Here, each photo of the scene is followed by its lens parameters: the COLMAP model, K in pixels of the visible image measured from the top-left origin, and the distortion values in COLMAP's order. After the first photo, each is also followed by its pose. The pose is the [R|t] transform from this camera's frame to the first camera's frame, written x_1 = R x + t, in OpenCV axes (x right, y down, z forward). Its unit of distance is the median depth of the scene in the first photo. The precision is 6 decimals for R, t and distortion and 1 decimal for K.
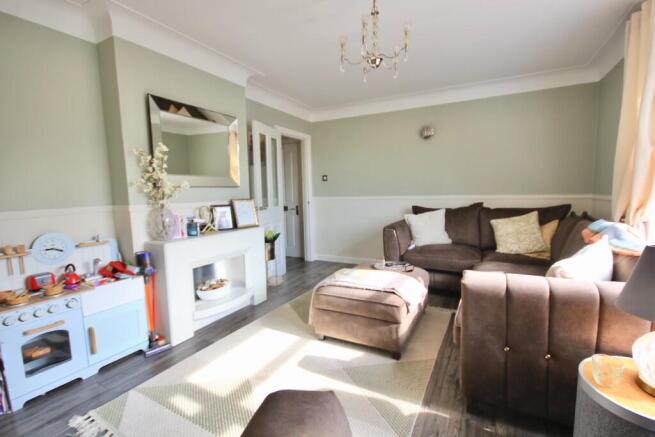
lens RADIAL K [[301.9, 0, 327.0], [0, 301.9, 222.8], [0, 0, 1]] dist [-0.001081, -0.000161]
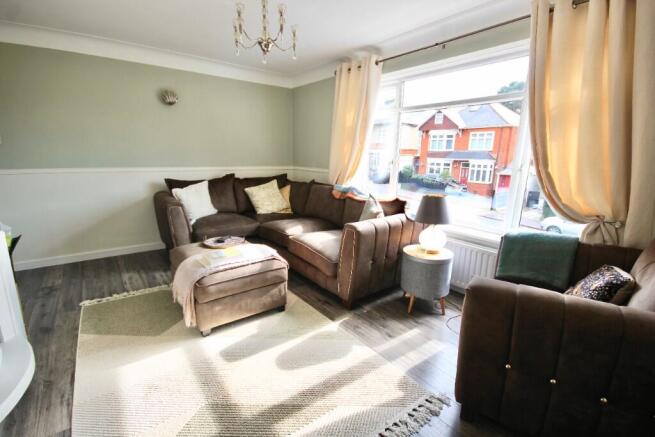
lens RADIAL K [[304.8, 0, 330.2], [0, 304.8, 227.2], [0, 0, 1]] dist [-0.011865, -0.001188]
pose [[0.401102, -0.187962, 0.896542, -0.475920], [0.069297, 0.982143, 0.174906, -0.049951], [-0.913409, -0.008028, 0.406964, 0.220111]]
